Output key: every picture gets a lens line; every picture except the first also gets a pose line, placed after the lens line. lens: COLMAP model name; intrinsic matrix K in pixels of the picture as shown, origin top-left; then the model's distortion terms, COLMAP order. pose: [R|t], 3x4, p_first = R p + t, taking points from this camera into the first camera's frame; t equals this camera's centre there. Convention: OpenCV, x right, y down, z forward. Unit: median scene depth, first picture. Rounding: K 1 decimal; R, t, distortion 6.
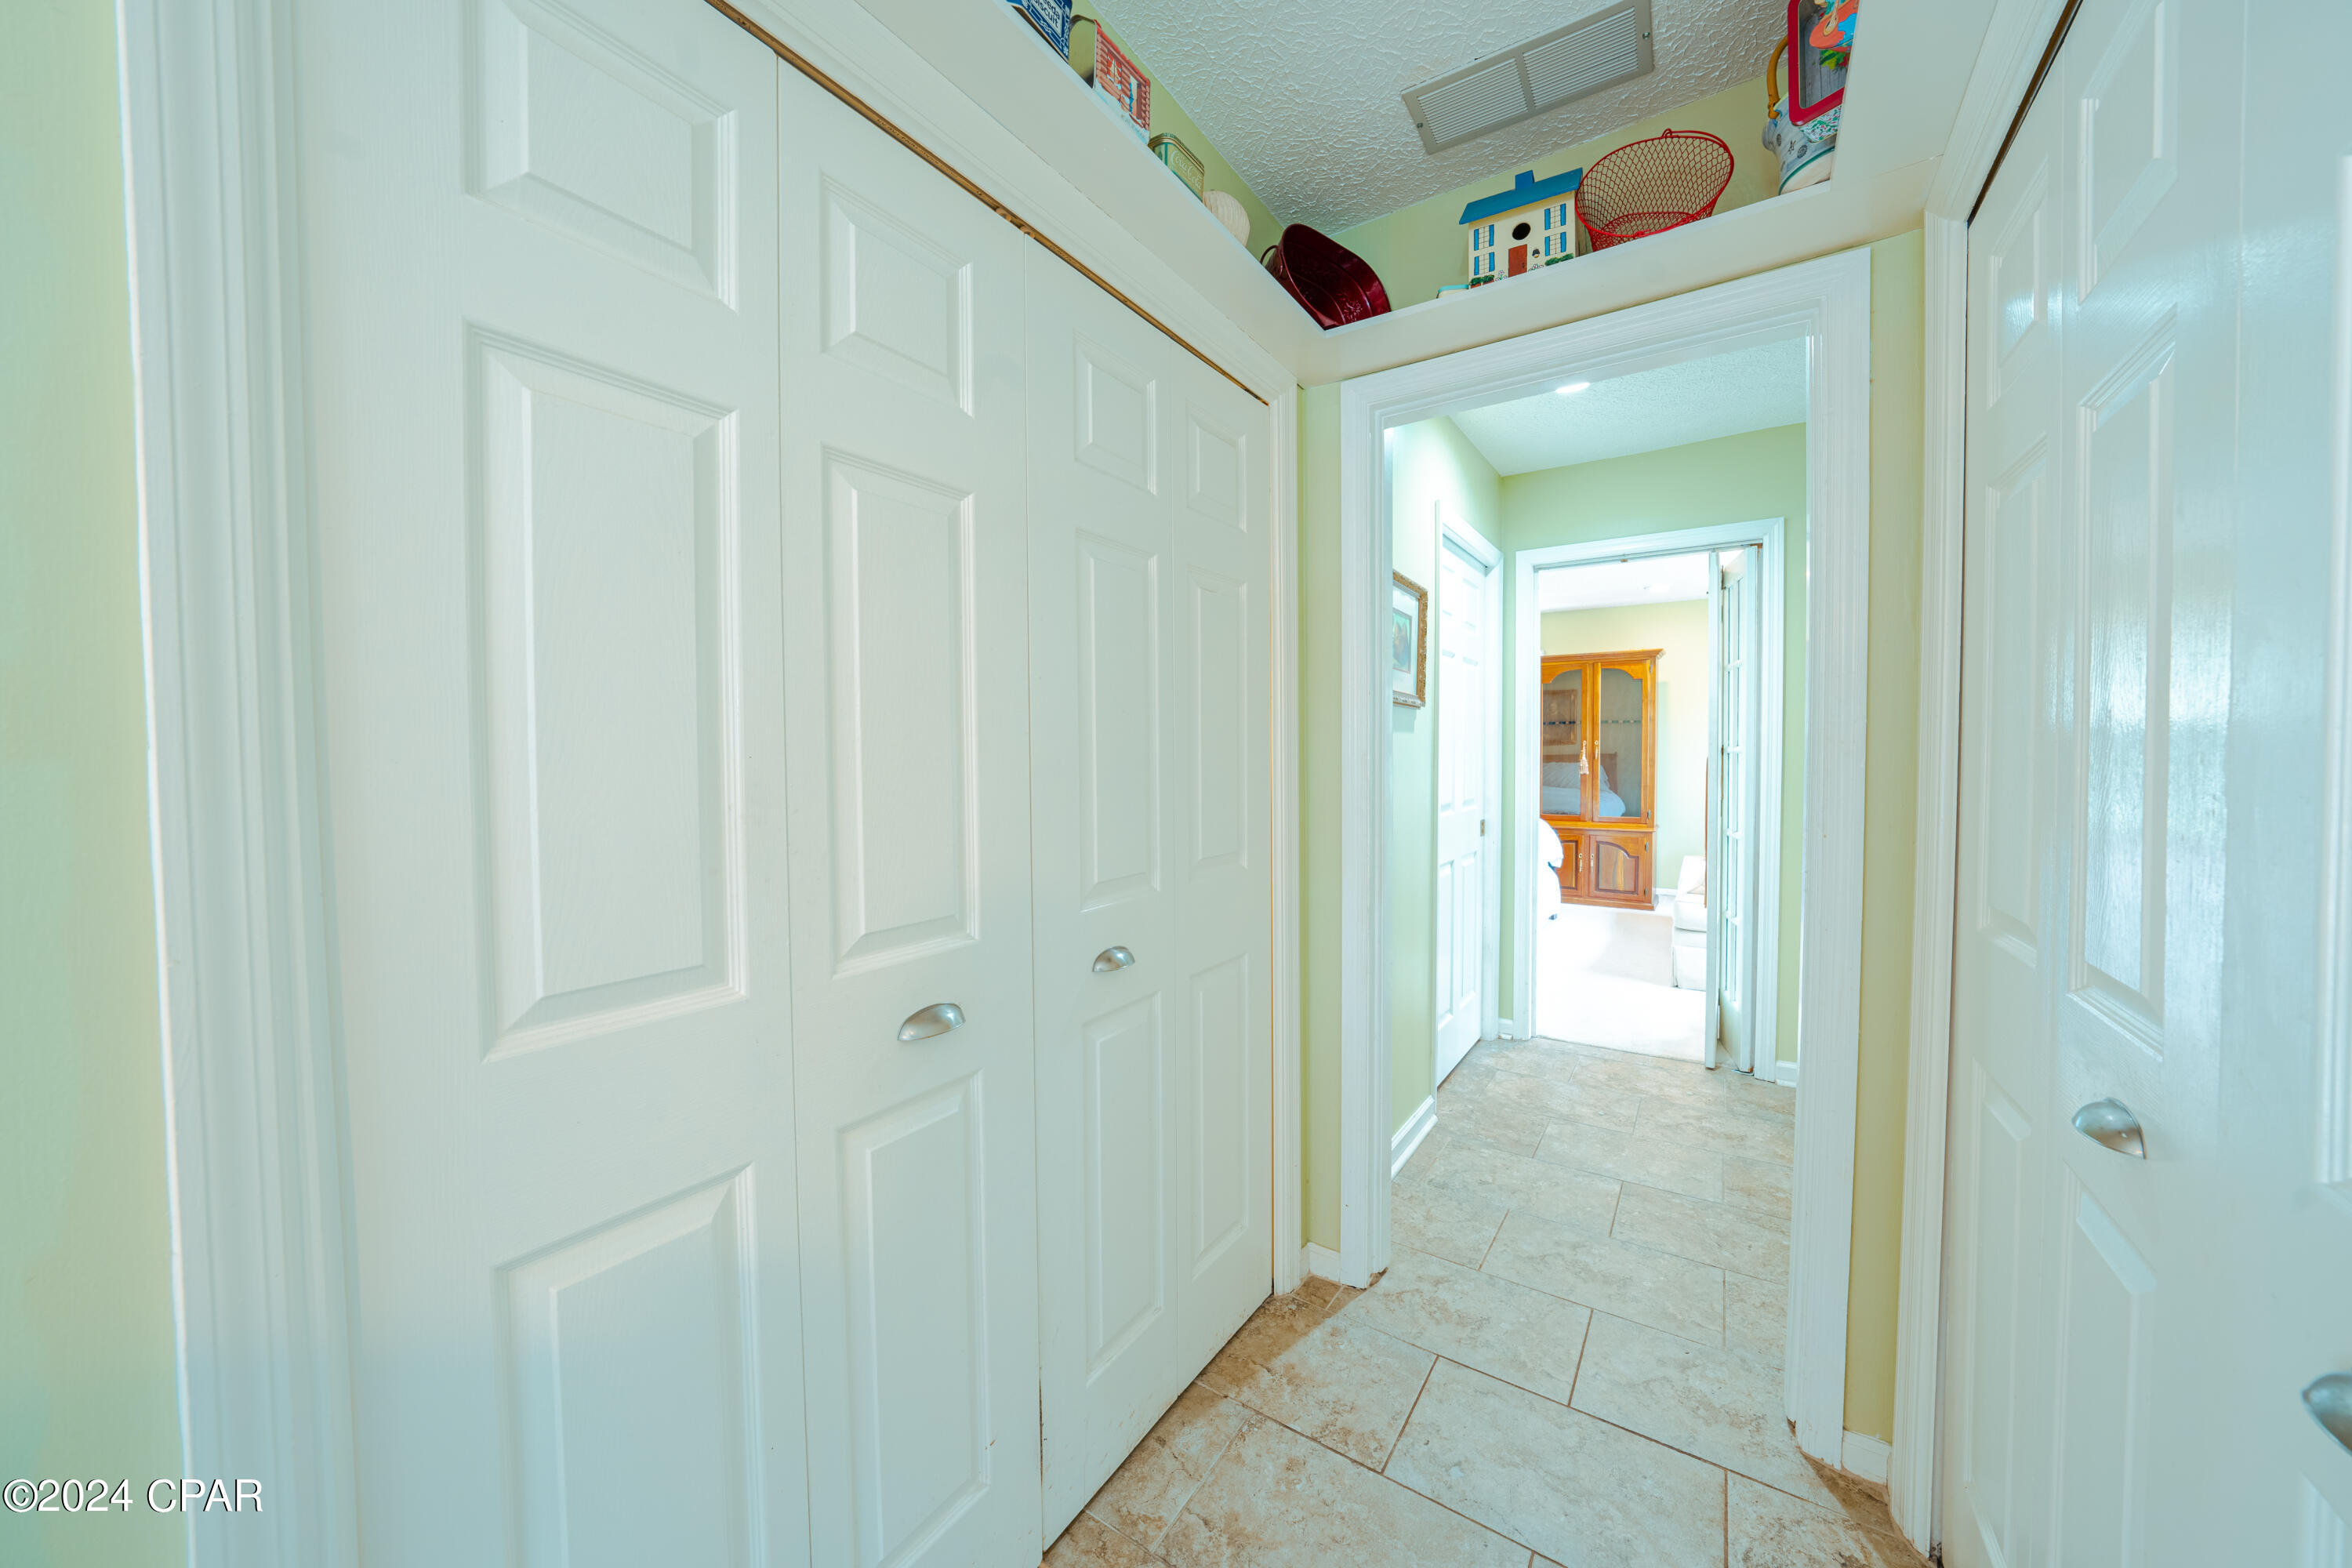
lens RADIAL K [[817.9, 0, 1185.7], [0, 817.9, 777.9], [0, 0, 1]] dist [-0.025473, 0.005274]
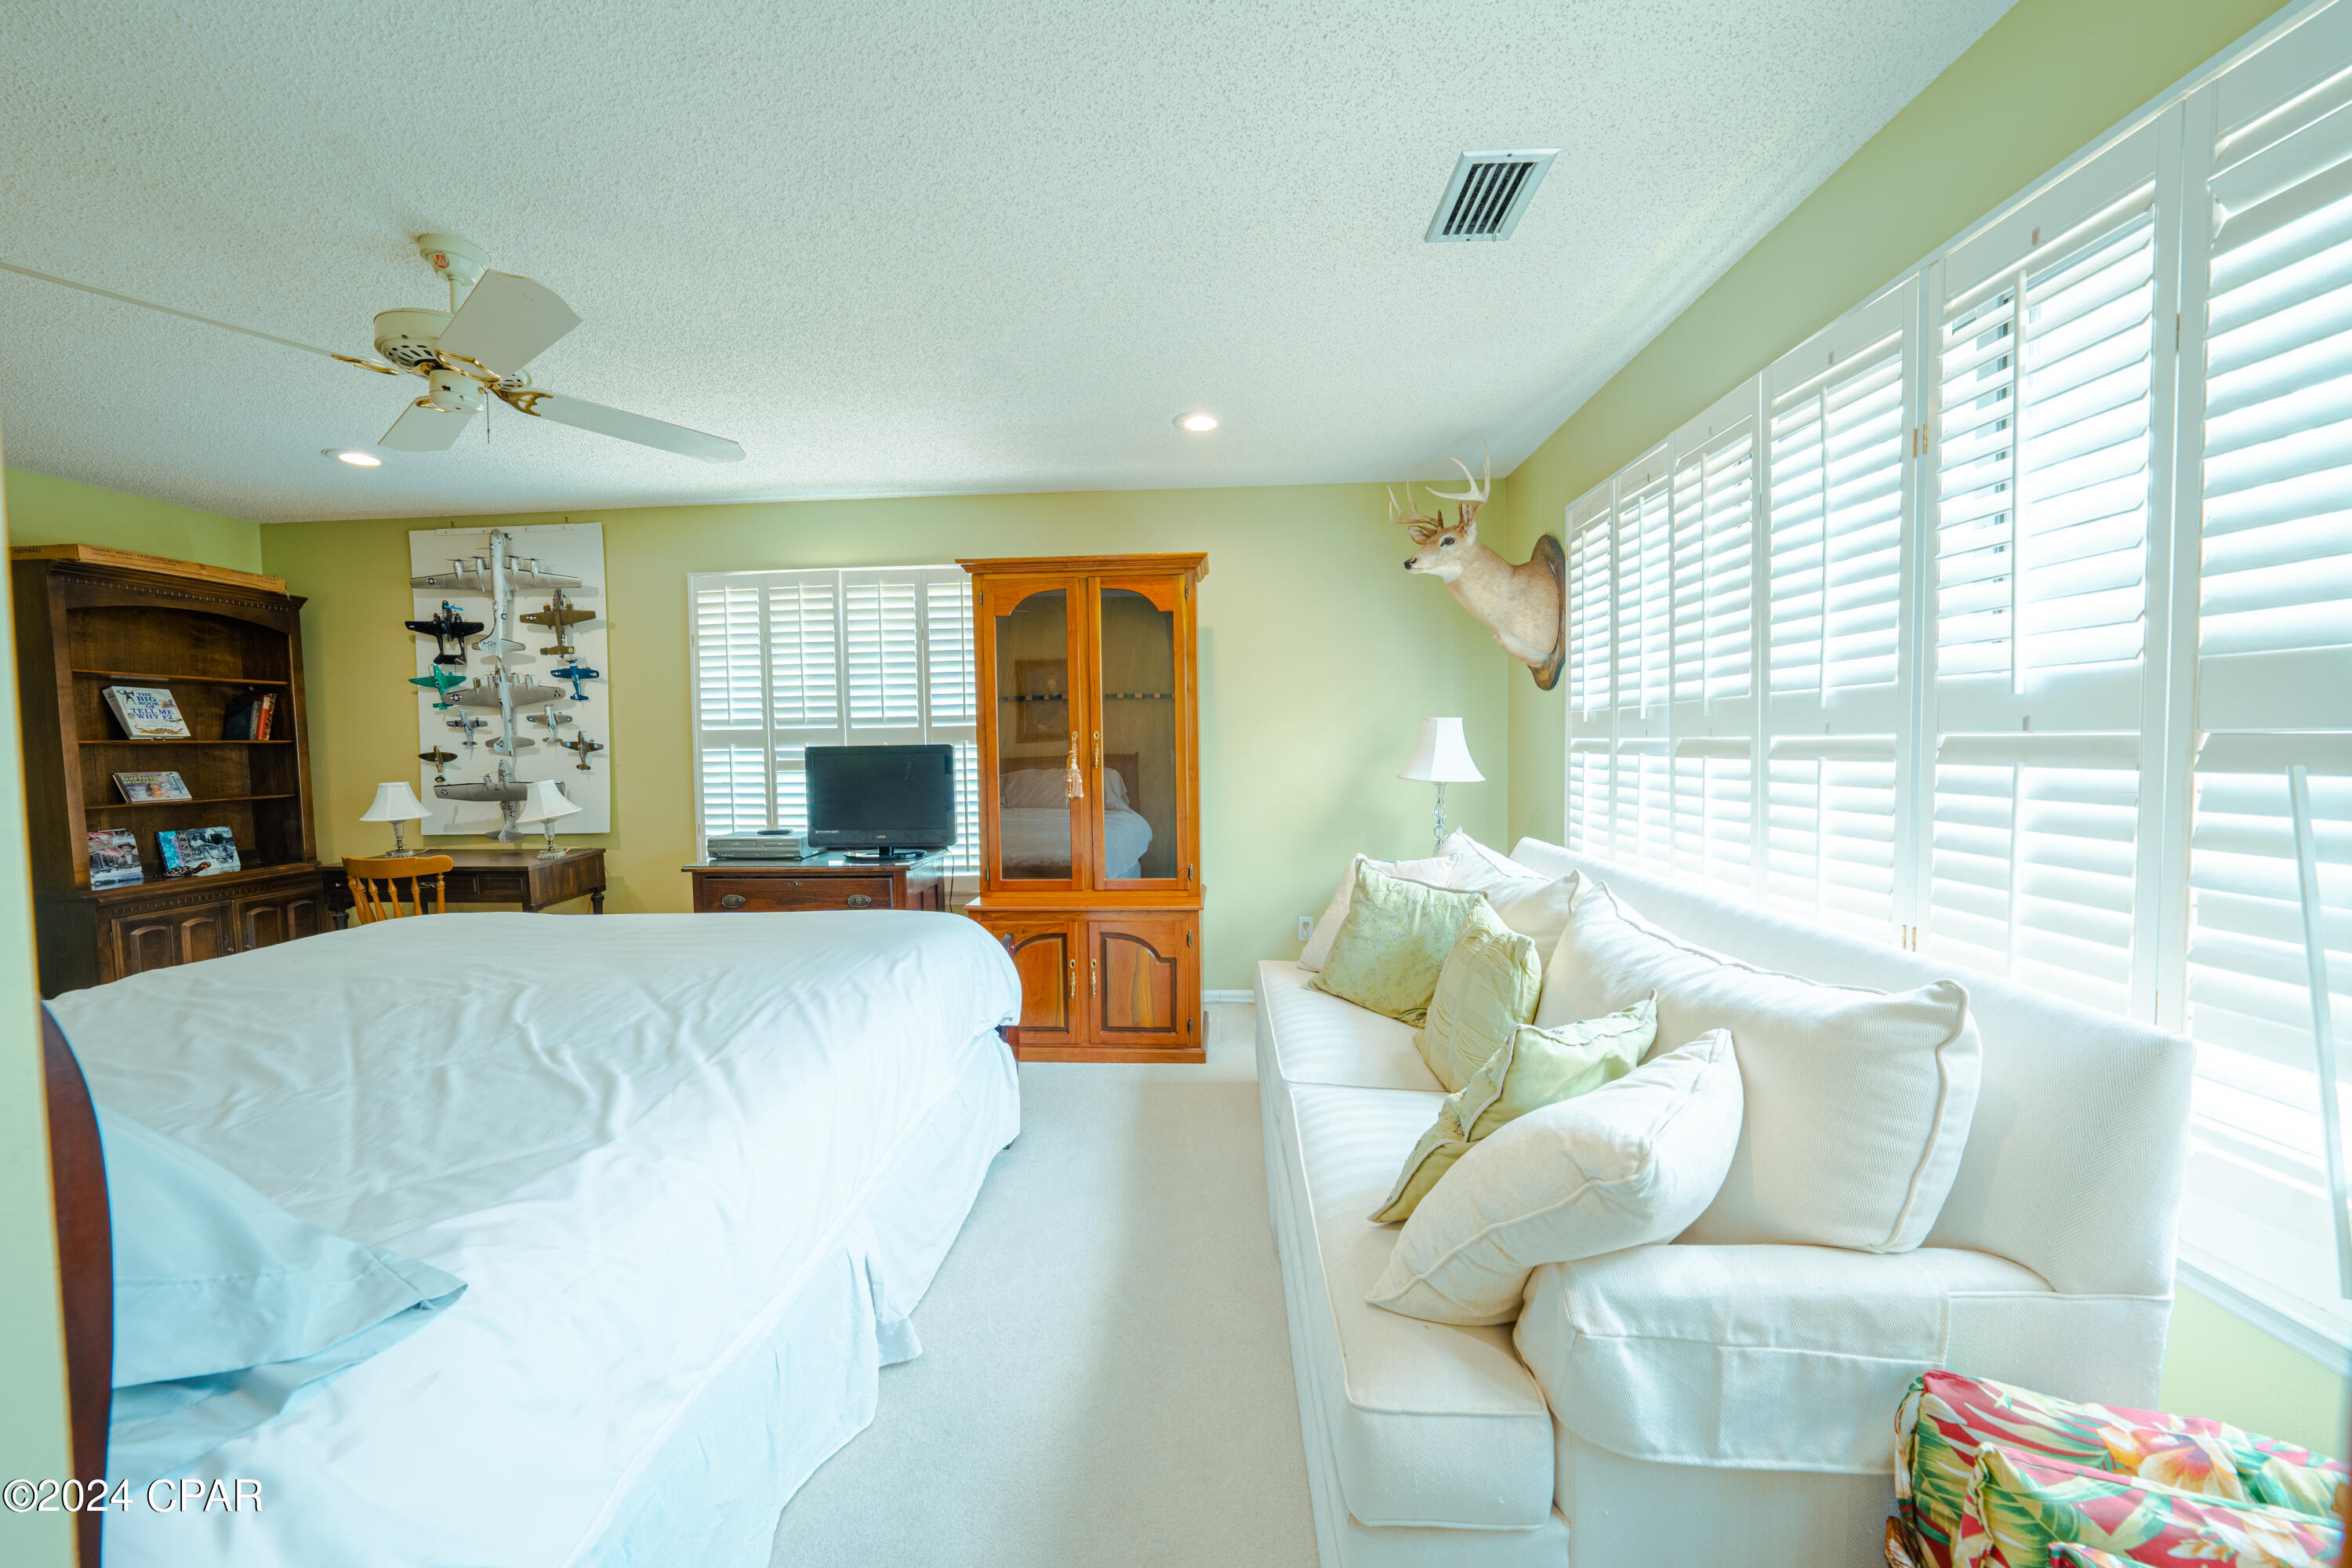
lens RADIAL K [[817.9, 0, 1183.0], [0, 817.9, 777.3], [0, 0, 1]] dist [-0.025473, 0.005274]
pose [[0.859653, -0.028132, 0.510103, 0.614837], [0.024928, 0.999603, 0.013119, -0.047096], [-0.510270, 0.001438, 0.860013, 1.128779]]
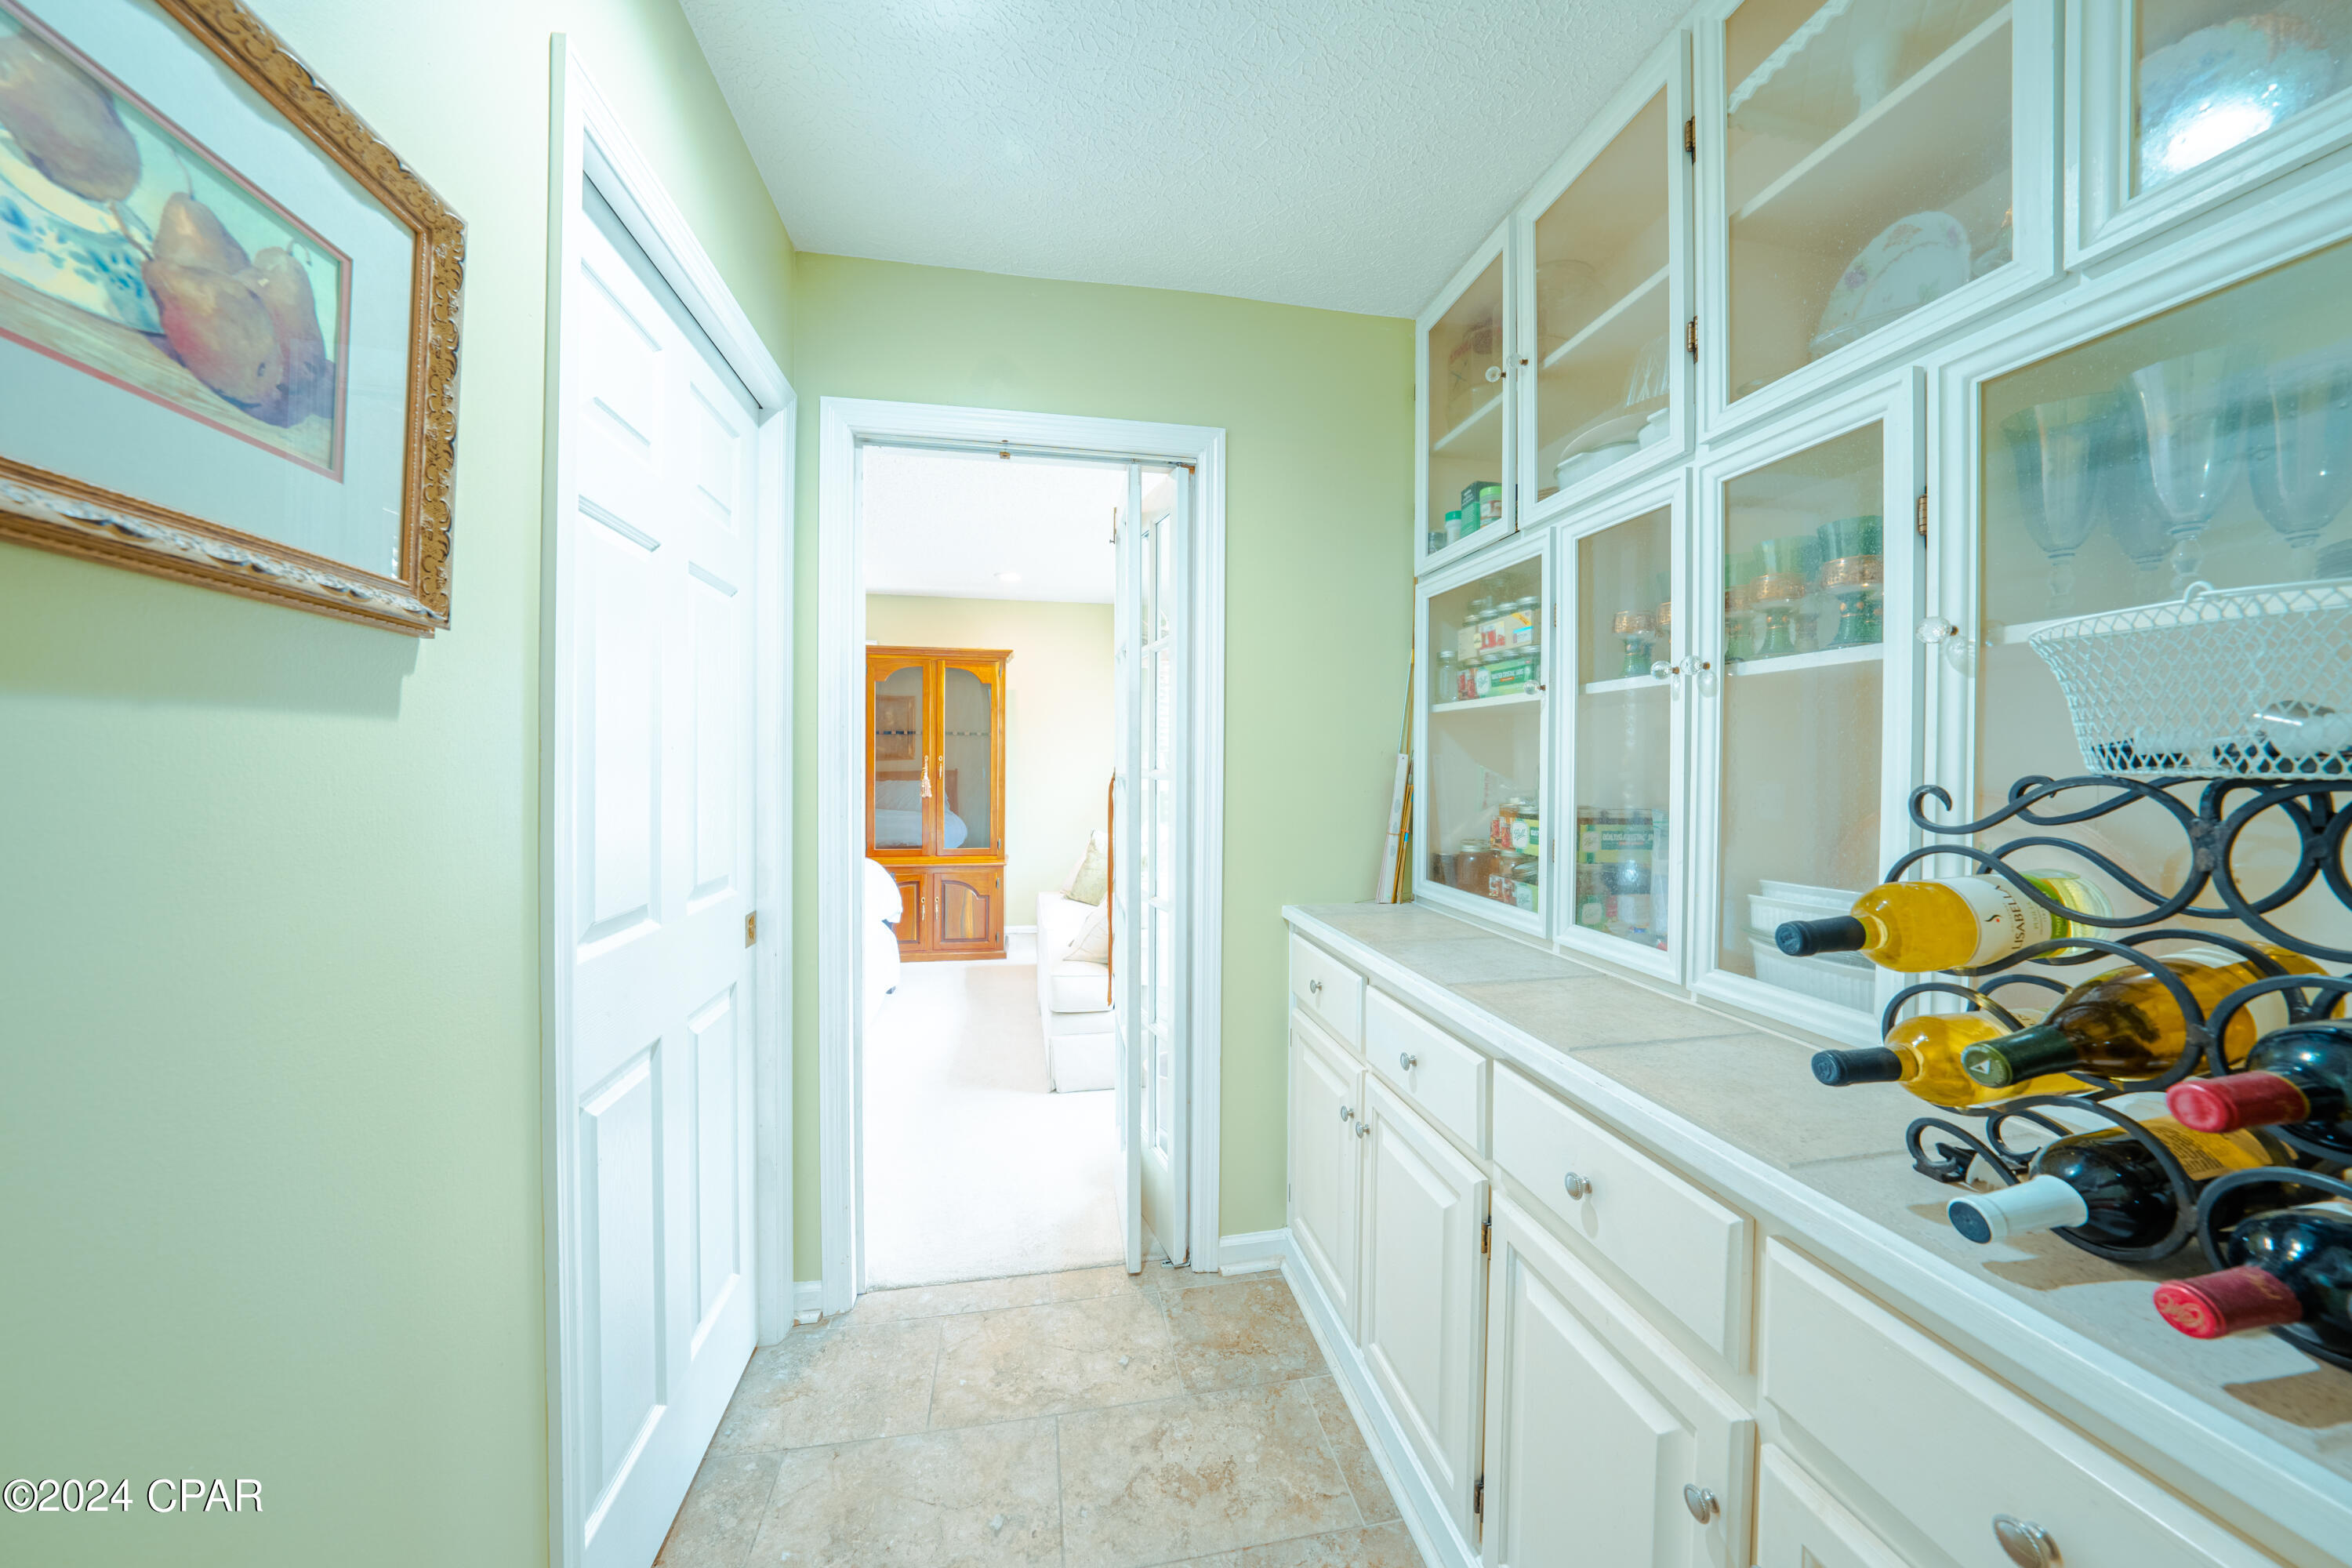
lens RADIAL K [[817.9, 0, 1181.1], [0, 817.9, 776.4], [0, 0, 1]] dist [-0.025473, 0.005274]
pose [[0.718775, 0.002223, 0.695239, 0.235435], [0.009853, 0.999862, -0.013383, -0.024913], [-0.695173, 0.016470, 0.718654, 0.522059]]
